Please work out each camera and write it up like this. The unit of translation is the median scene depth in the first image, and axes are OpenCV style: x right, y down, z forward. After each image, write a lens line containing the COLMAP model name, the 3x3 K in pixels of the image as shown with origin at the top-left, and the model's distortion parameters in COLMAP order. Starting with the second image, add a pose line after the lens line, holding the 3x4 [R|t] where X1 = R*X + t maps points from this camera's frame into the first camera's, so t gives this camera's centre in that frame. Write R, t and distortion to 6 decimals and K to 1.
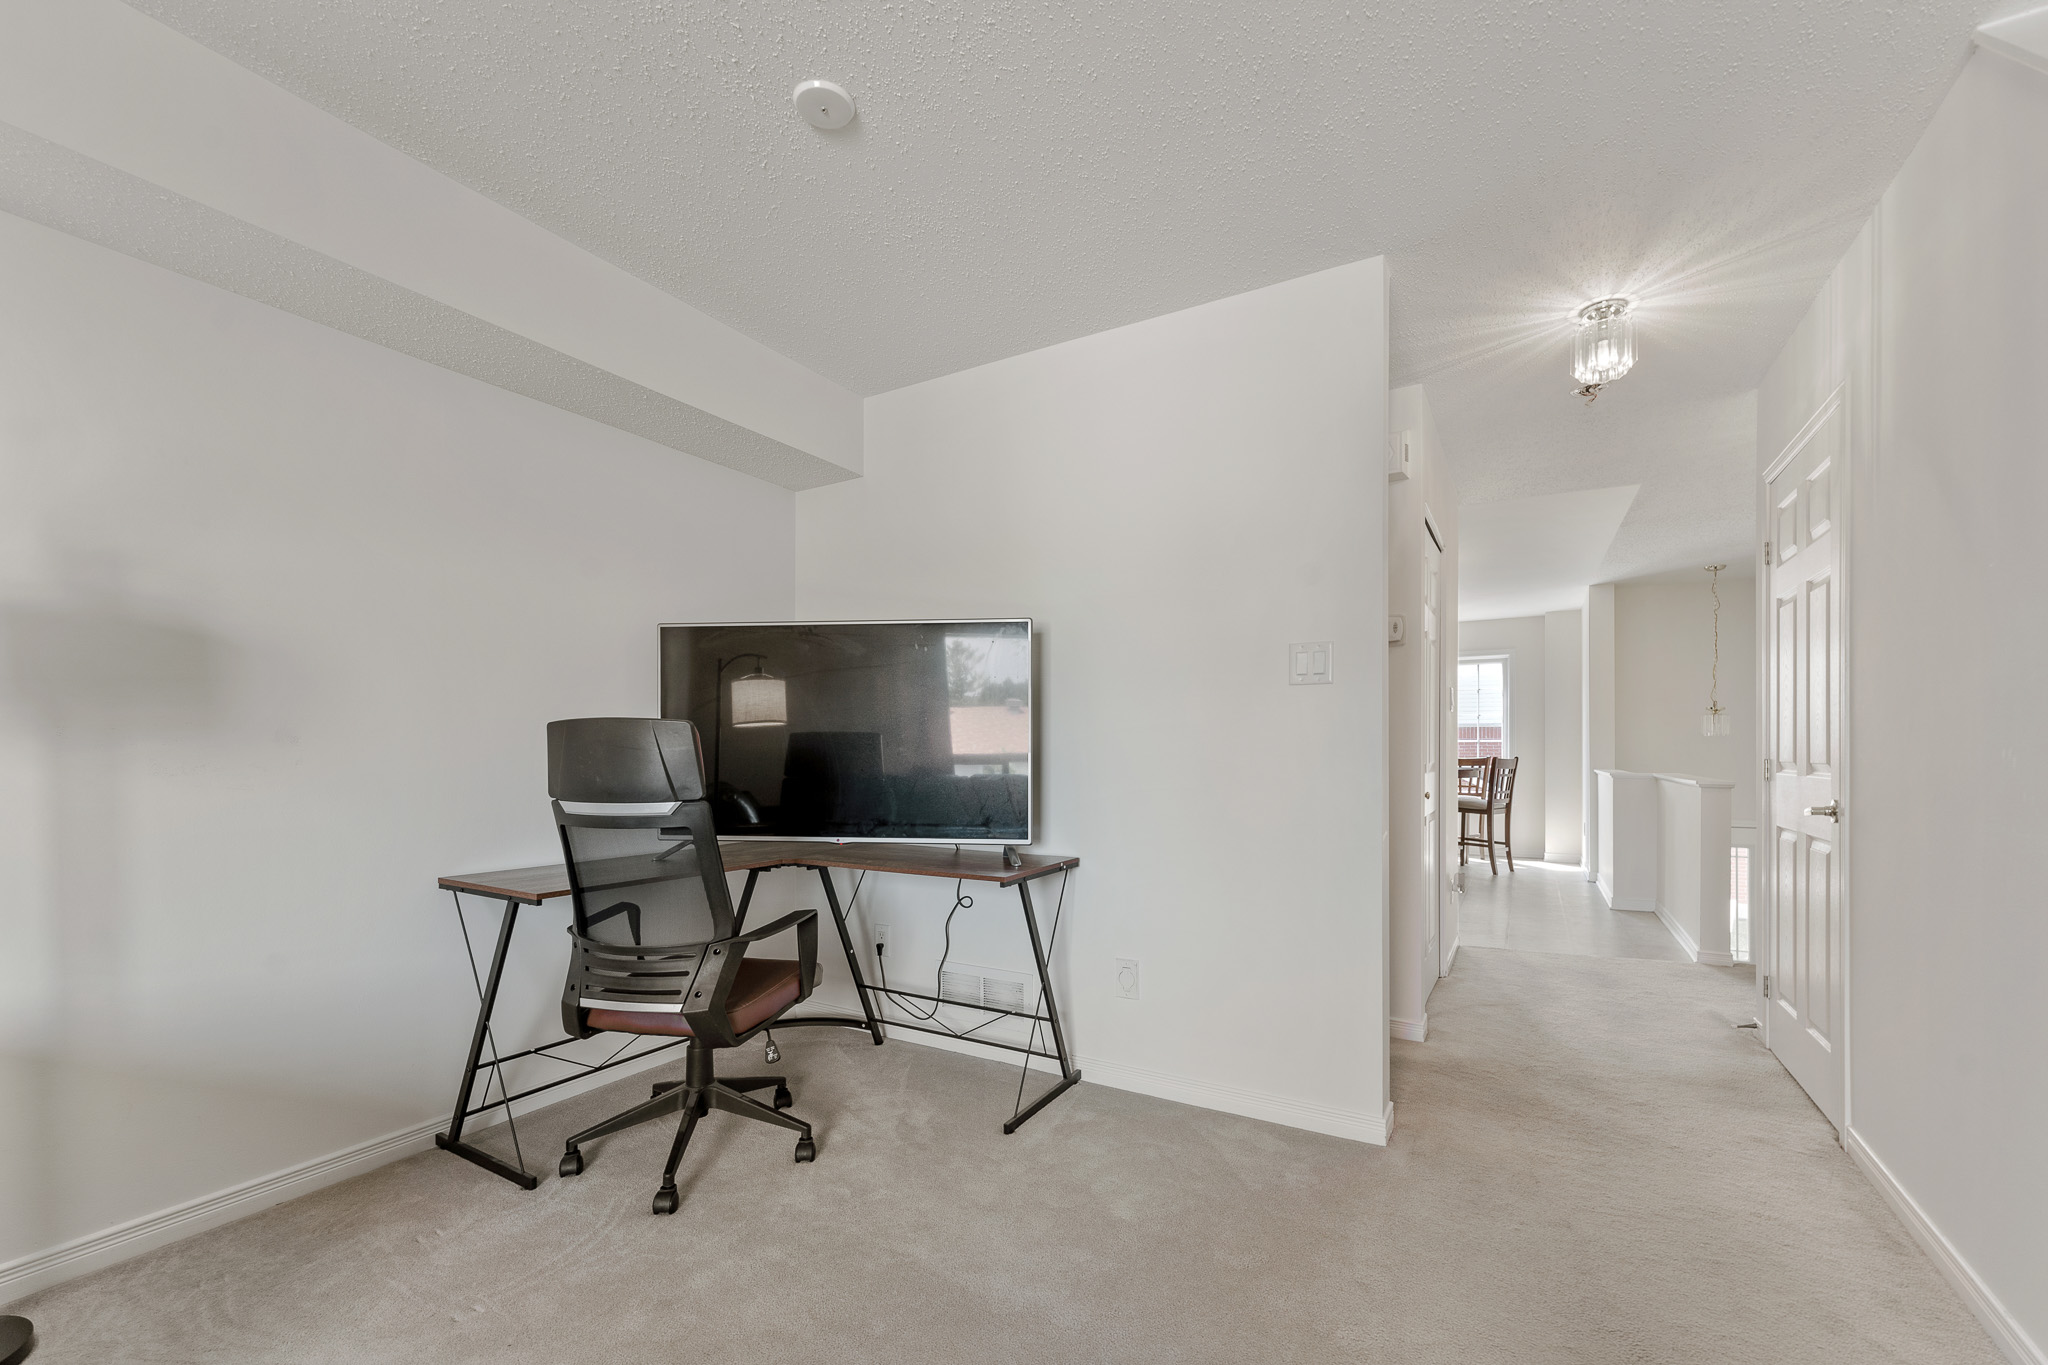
lens RADIAL K [[820.7, 0, 1024.4], [0, 820.7, 749.8], [0, 0, 1]] dist [0.000530, 0.000027]
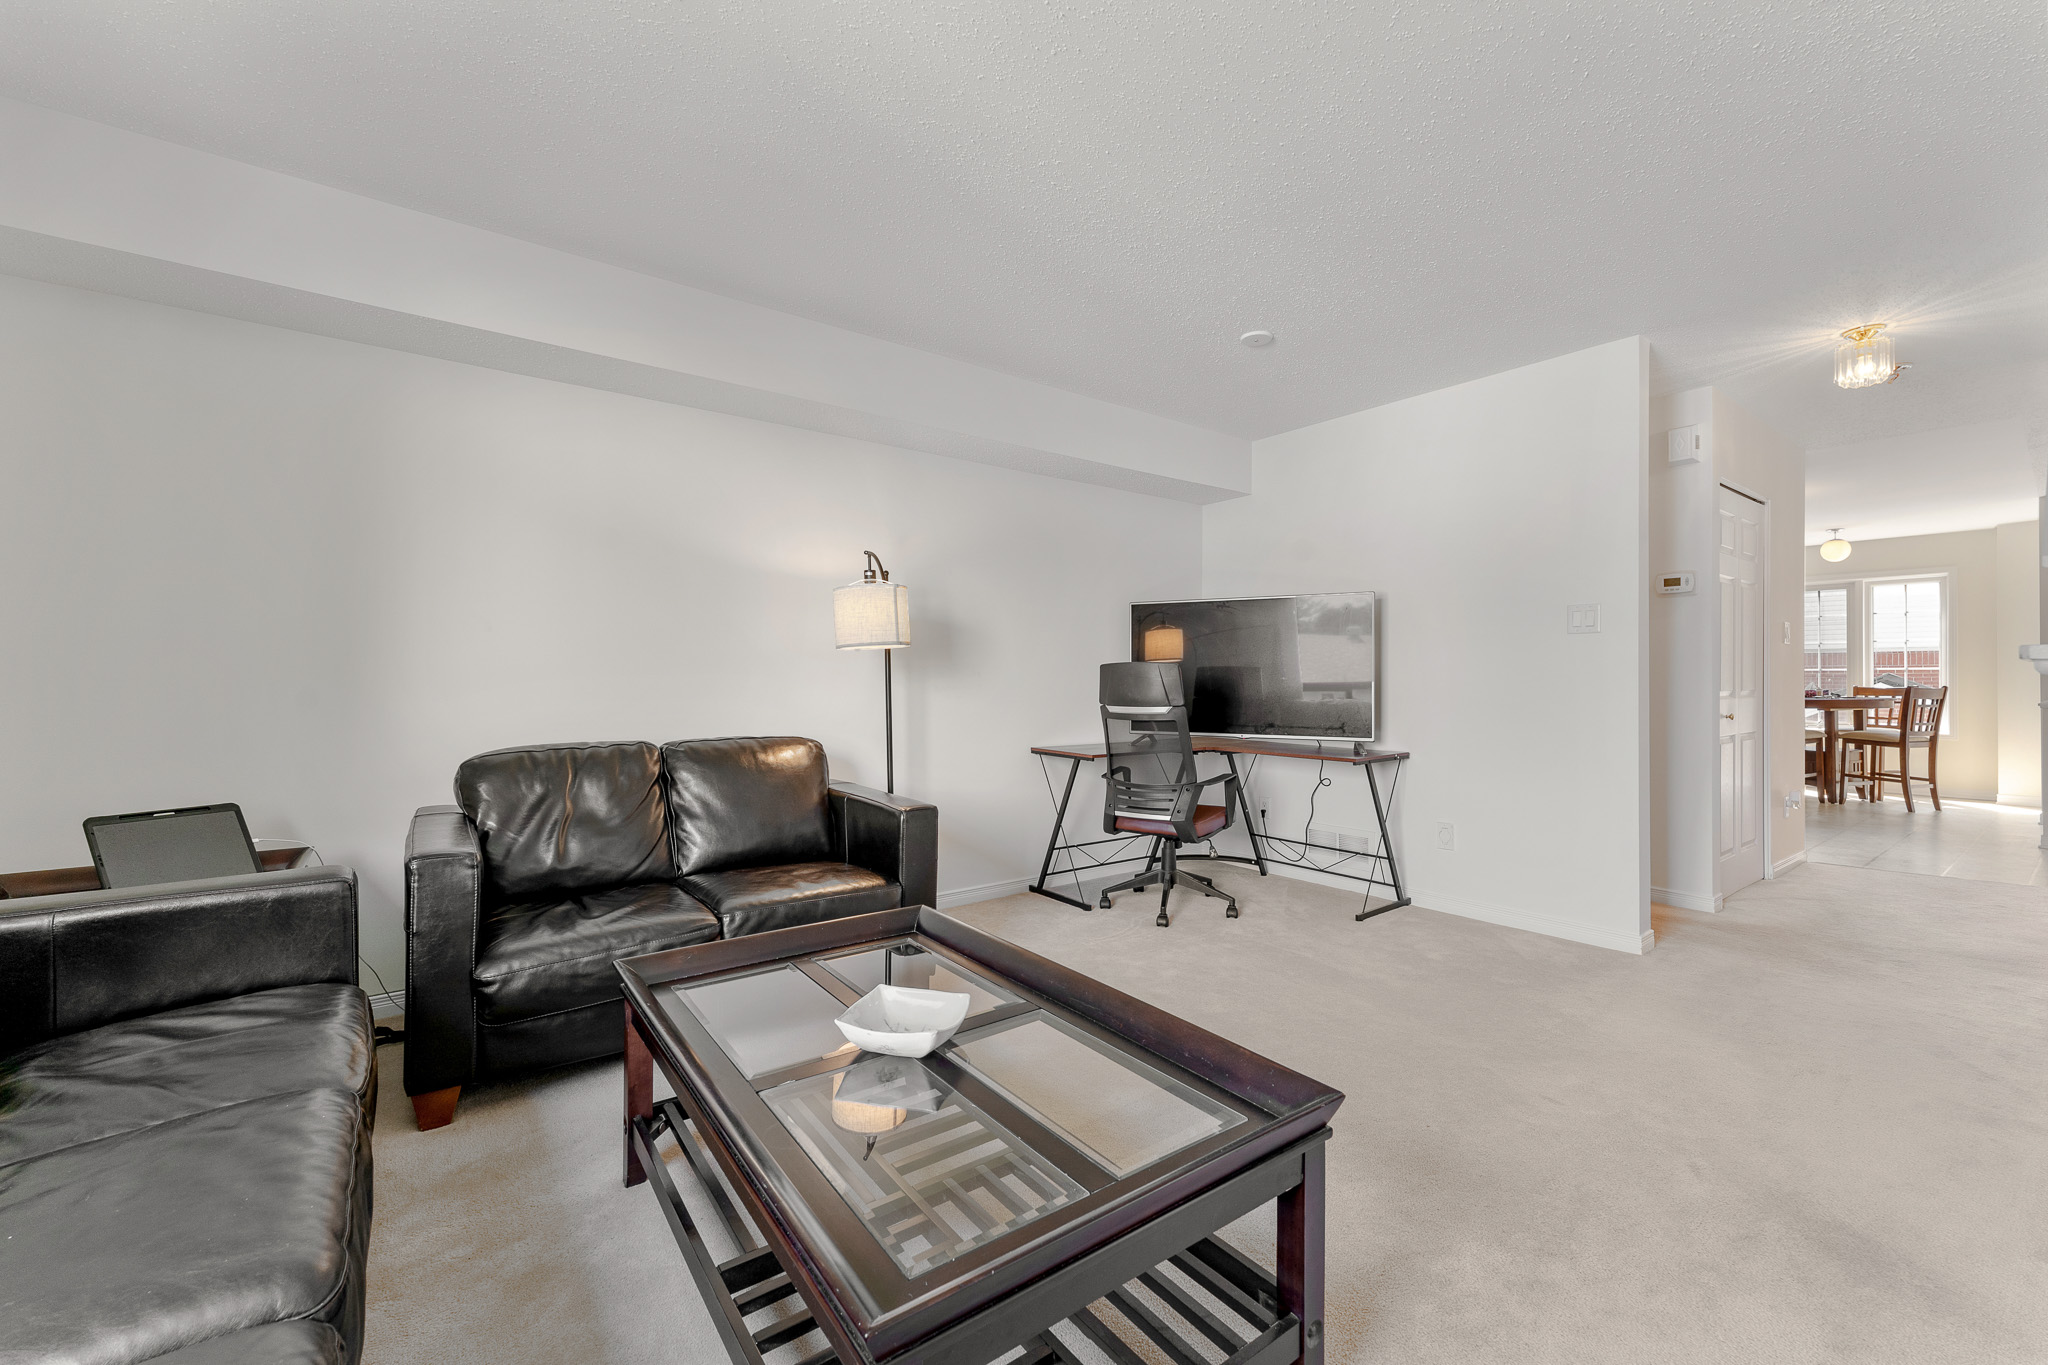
lens RADIAL K [[823.1, 0, 1034.5], [0, 823.1, 676.6], [0, 0, 1]] dist [0.001211, 0.000182]
pose [[0.927671, -0.001850, -0.373394, -0.005071], [0.000710, 0.999995, -0.003189, 0.000063], [0.373398, 0.002694, 0.927667, -0.647081]]
